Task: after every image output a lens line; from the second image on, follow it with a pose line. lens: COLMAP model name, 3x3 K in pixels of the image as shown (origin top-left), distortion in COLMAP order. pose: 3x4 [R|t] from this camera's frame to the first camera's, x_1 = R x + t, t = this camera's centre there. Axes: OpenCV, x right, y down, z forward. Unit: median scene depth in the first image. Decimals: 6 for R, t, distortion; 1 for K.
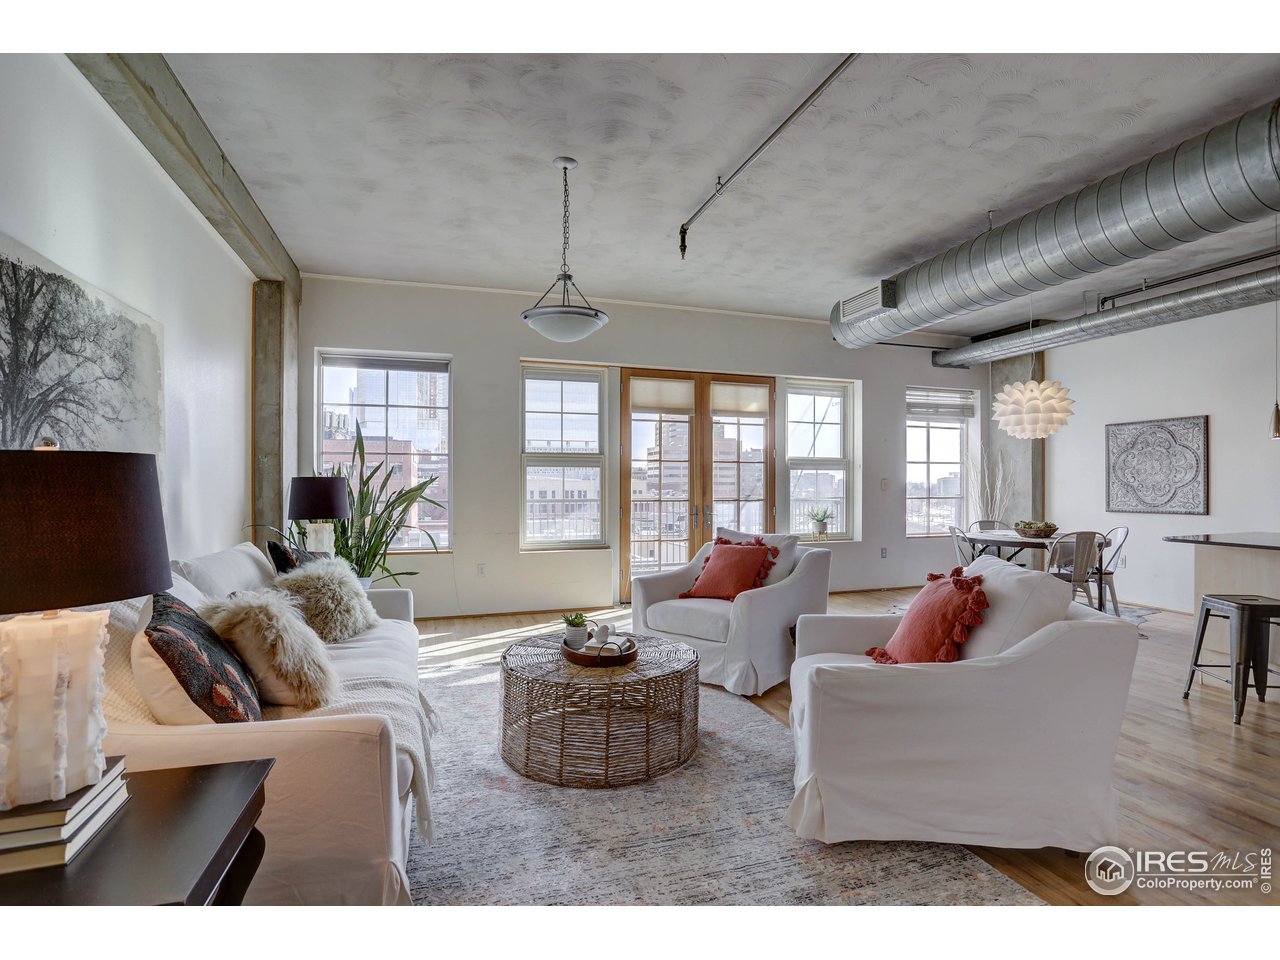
lens RADIAL K [[639.1, 0, 637.1], [0, 639.1, 479.9], [0, 0, 1]] dist [-0.075300, 0.034716]
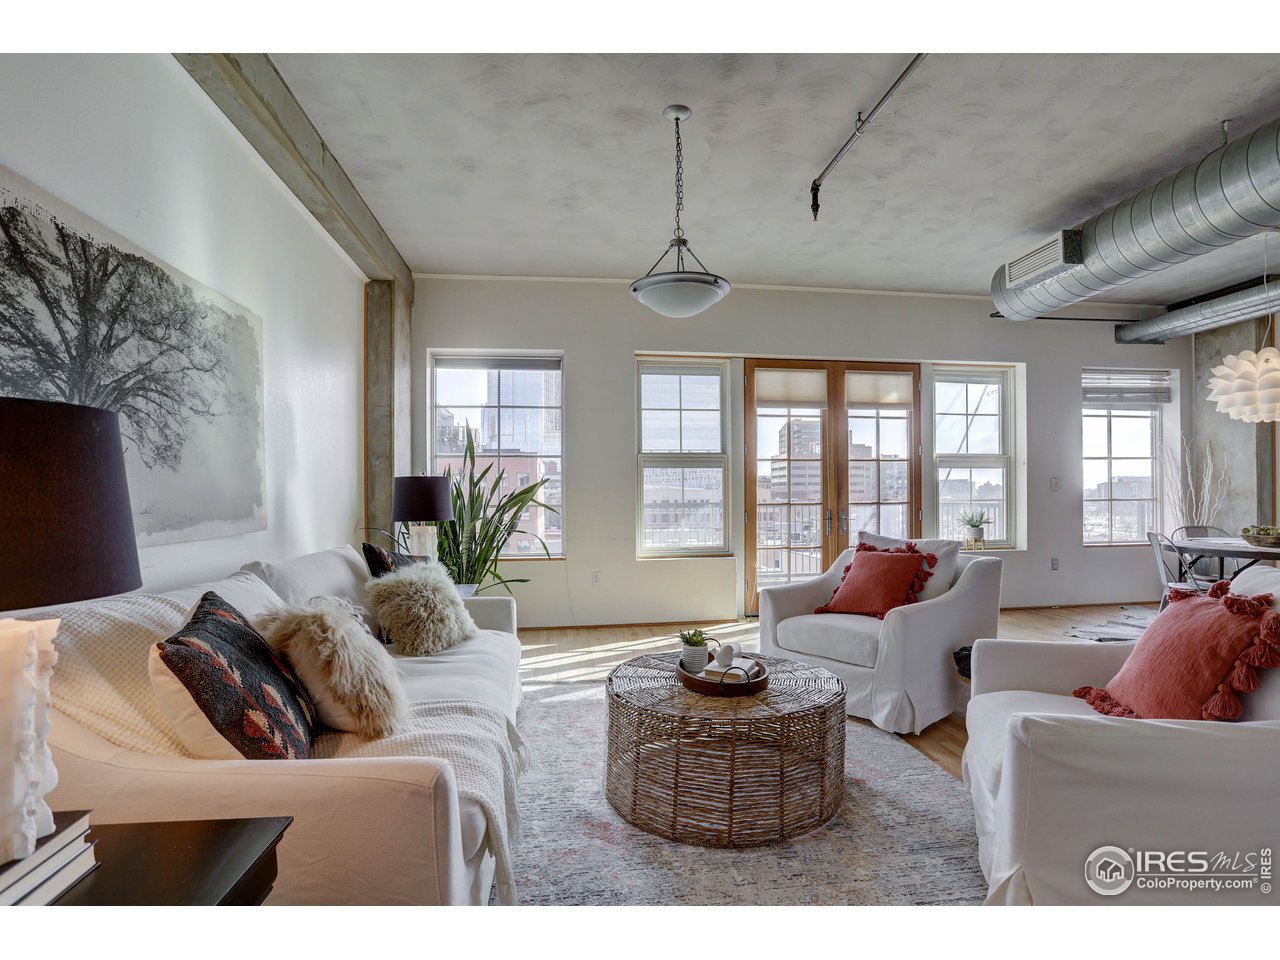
lens RADIAL K [[668.1, 0, 642.5], [0, 668.1, 488.9], [0, 0, 1]] dist [-0.081660, 0.039154]
pose [[0.984262, -0.006689, -0.176590, -0.004899], [0.007558, 0.999962, 0.004245, 0.014326], [0.176555, -0.005513, 0.984275, 0.094203]]
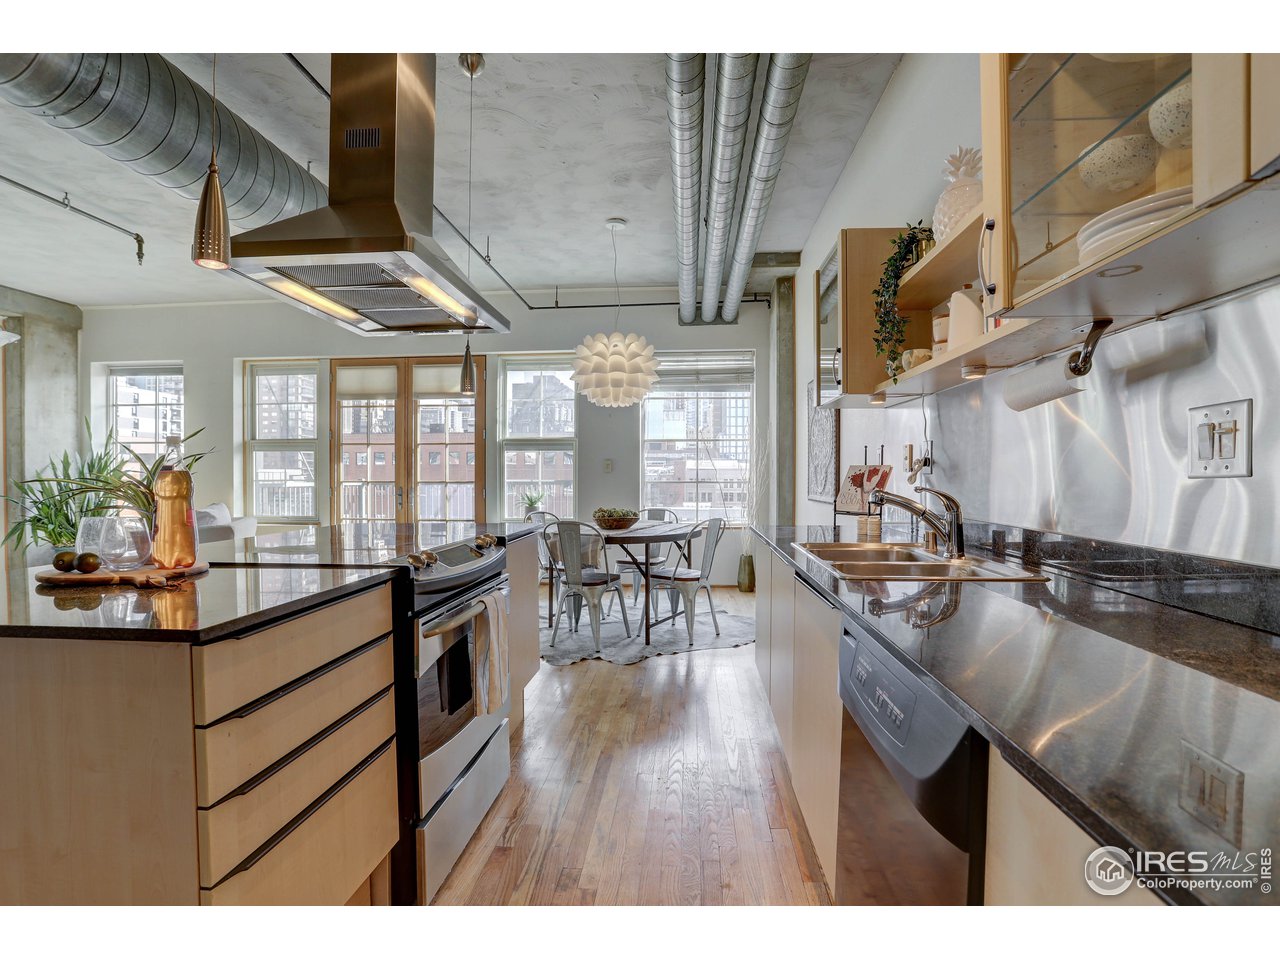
lens RADIAL K [[639.1, 0, 637.1], [0, 639.1, 479.9], [0, 0, 1]] dist [-0.075300, 0.034716]
pose [[0.921229, 0.003882, -0.389002, 2.140635], [0.003108, 0.999845, 0.017340, 0.031511], [0.389008, -0.017183, 0.921074, 0.527672]]
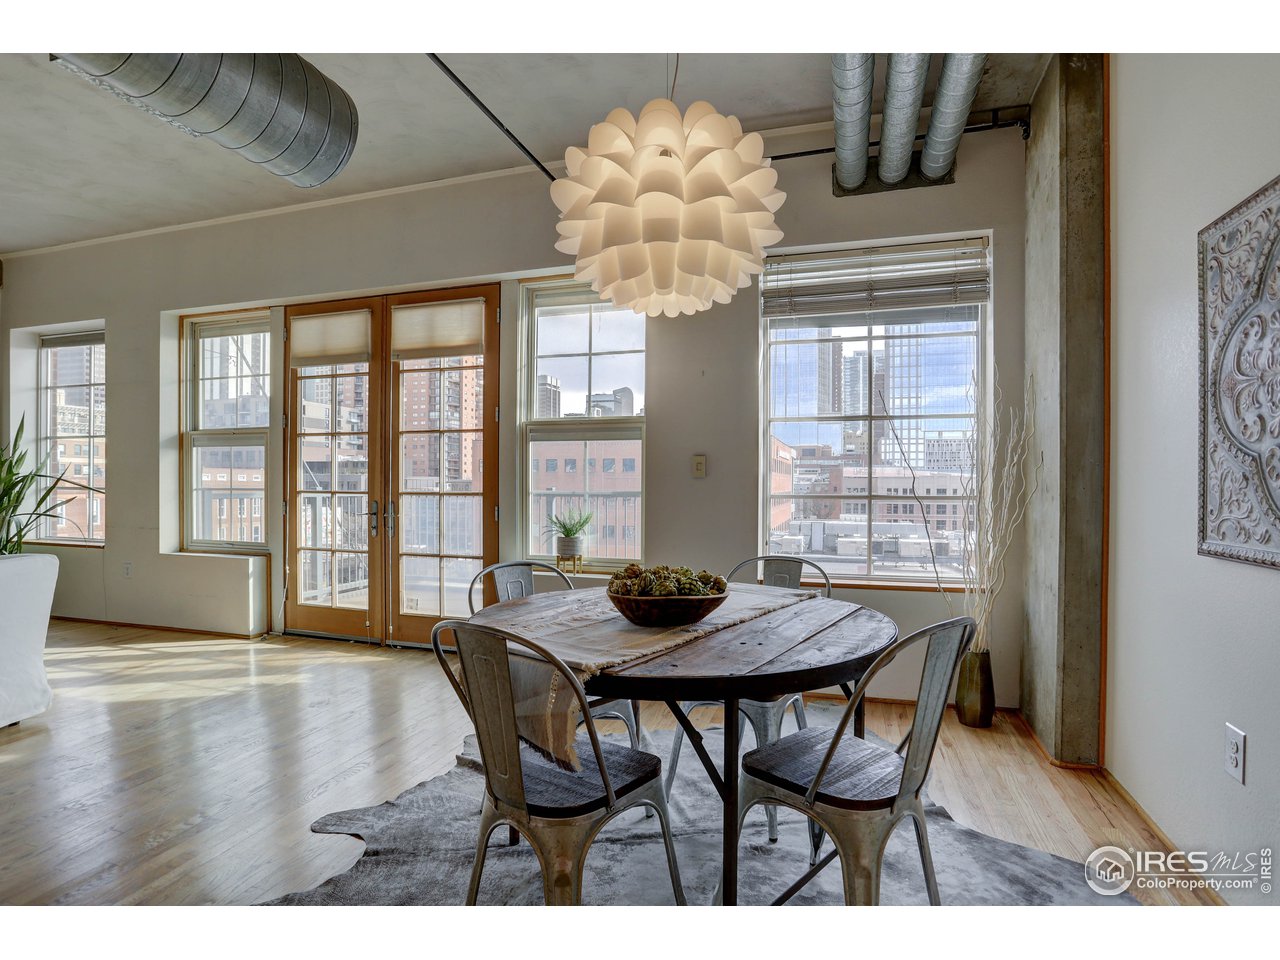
lens RADIAL K [[668.1, 0, 642.5], [0, 668.1, 488.9], [0, 0, 1]] dist [-0.081660, 0.039154]
pose [[0.815973, 0.008374, -0.578029, 1.785813], [0.002034, 0.999847, 0.017356, 0.042778], [0.578086, -0.015338, 0.815832, 1.550633]]
